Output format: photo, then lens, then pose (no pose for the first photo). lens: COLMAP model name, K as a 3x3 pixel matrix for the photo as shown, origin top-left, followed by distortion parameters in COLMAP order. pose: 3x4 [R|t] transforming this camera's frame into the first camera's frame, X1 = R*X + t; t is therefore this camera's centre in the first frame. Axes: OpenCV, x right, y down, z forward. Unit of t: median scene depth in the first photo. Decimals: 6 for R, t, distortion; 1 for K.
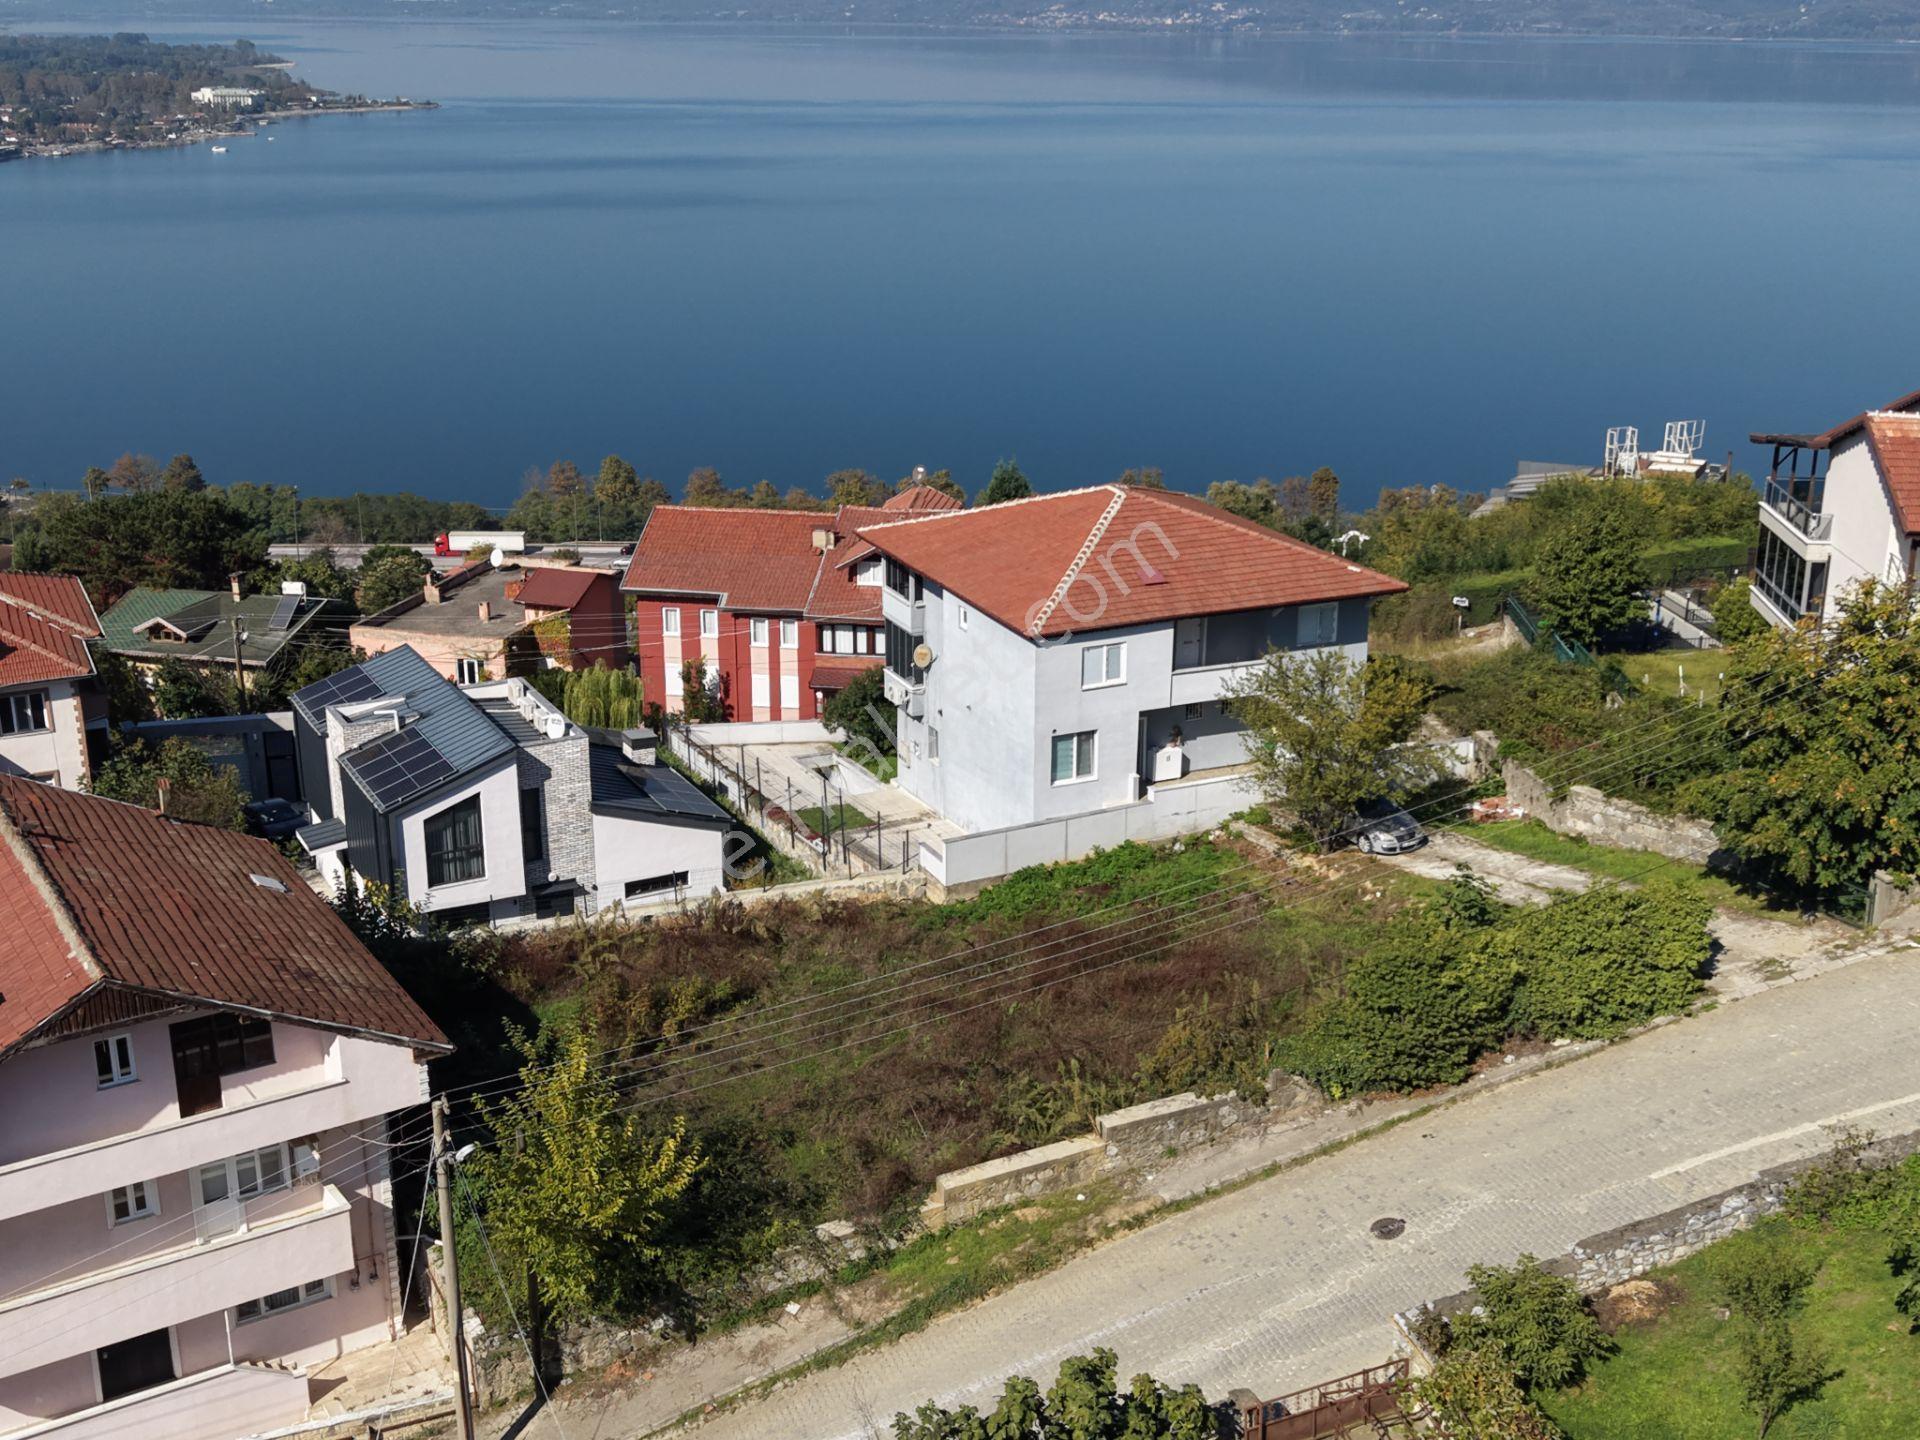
lens RADIAL K [[2141.4, 0, 960.0], [0, 2141.4, 720.0], [0, 0, 1]] dist [0.213730, -0.714947]
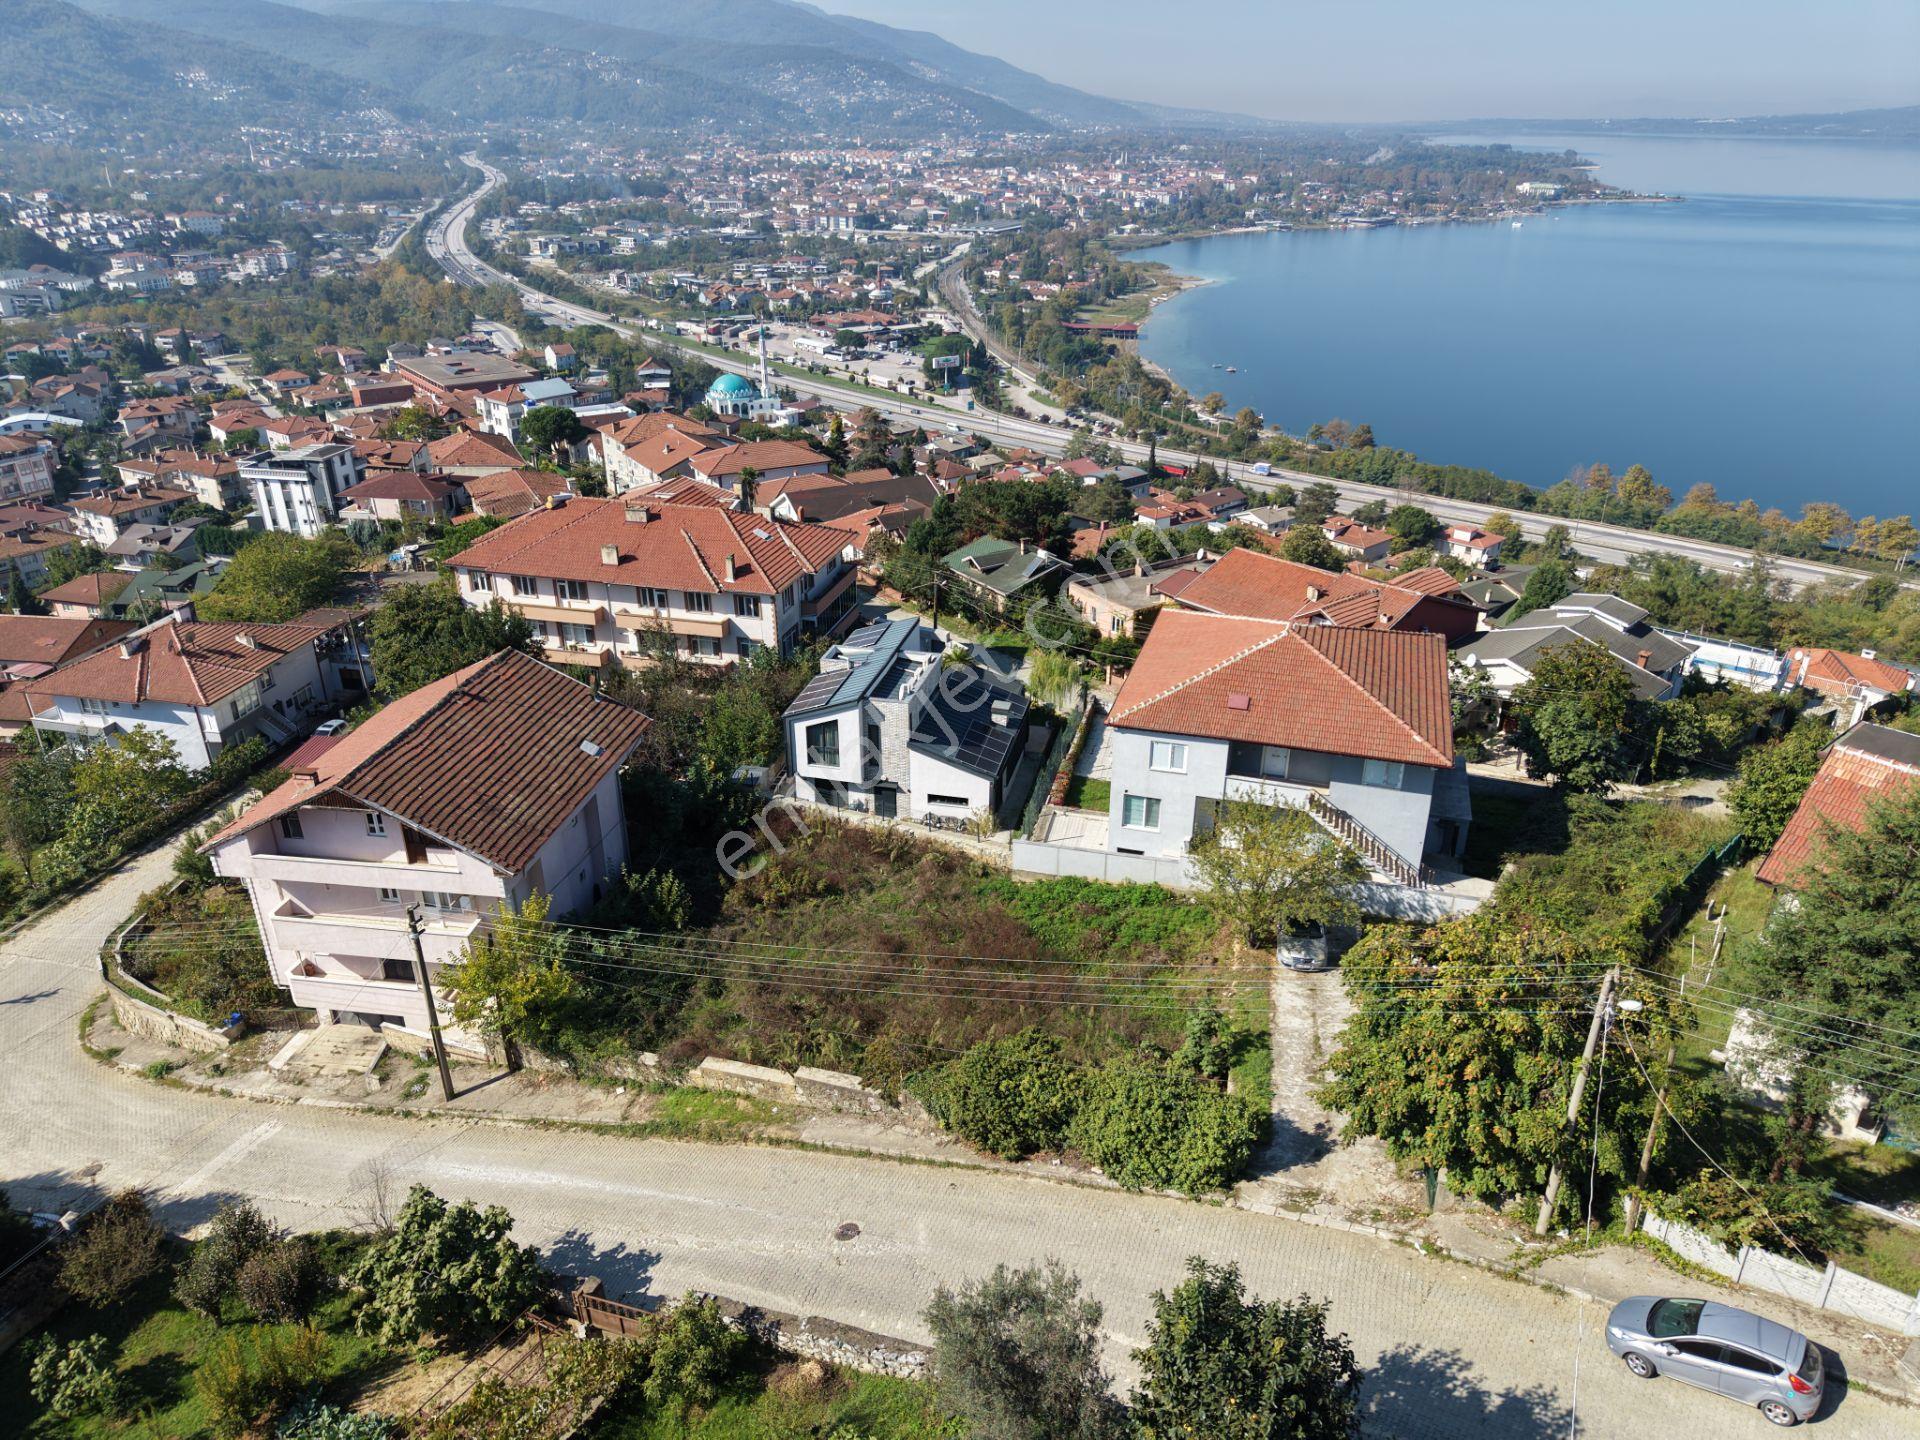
lens RADIAL K [[1285.3, 0, 960.0], [0, 1285.3, 720.0], [0, 0, 1]] dist [0.021504, -0.021286]
pose [[0.750265, 0.278803, -0.599476, 0.485956], [-0.208304, 0.960238, 0.185885, -0.185914], [0.627465, -0.014589, 0.778508, 0.299348]]
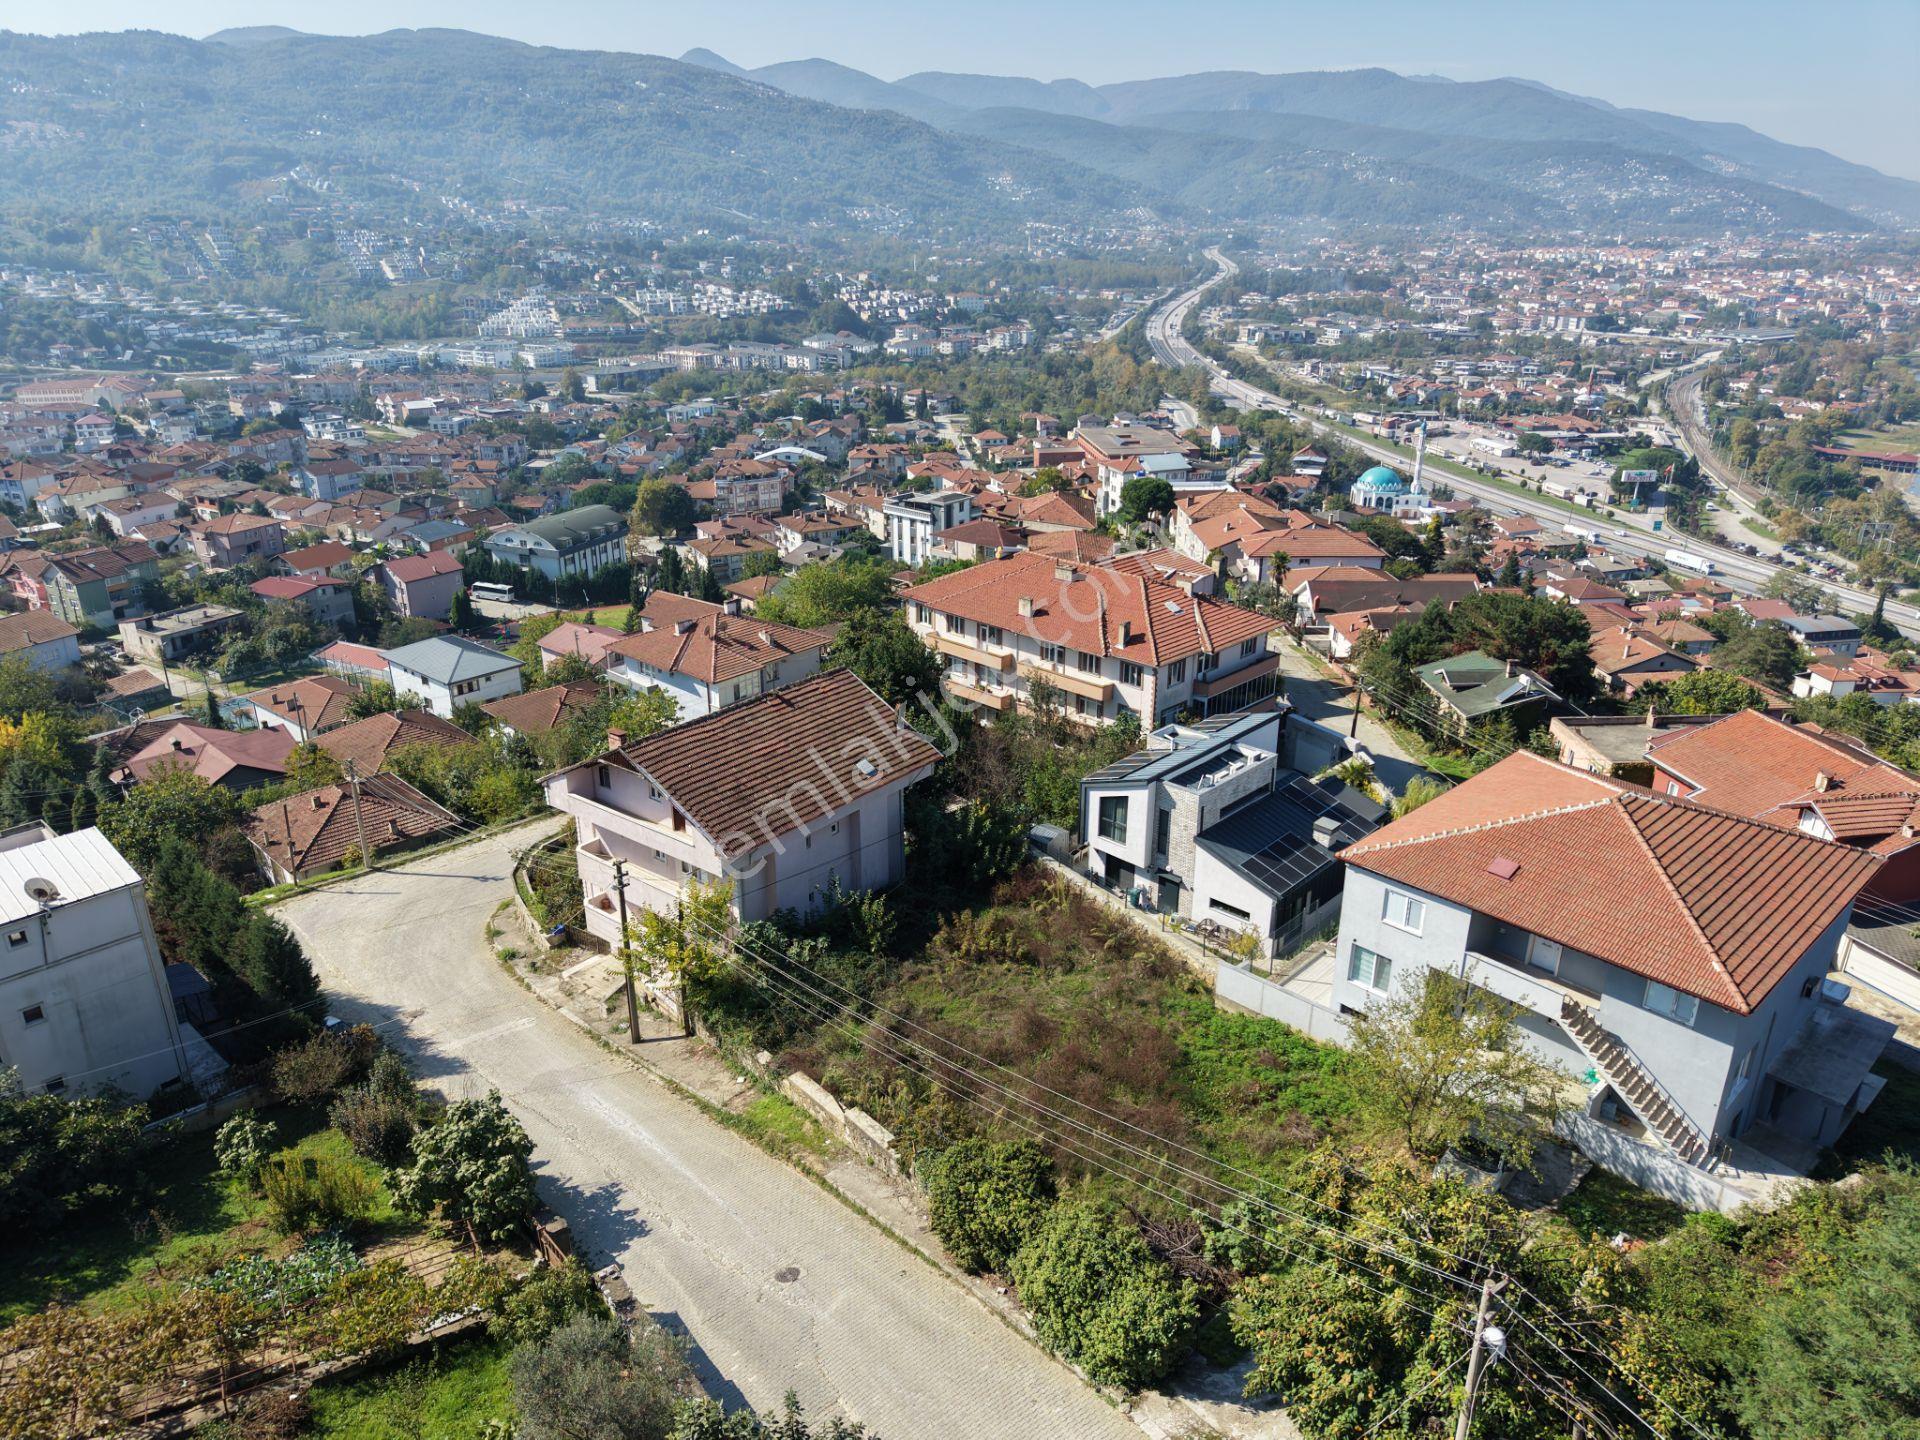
lens RADIAL K [[1285.3, 0, 960.0], [0, 1285.3, 720.0], [0, 0, 1]] dist [0.021504, -0.021286]
pose [[0.320190, 0.345416, -0.882137, 0.614100], [-0.301135, 0.919974, 0.250928, -0.241285], [0.898218, 0.185297, 0.398583, 0.523574]]
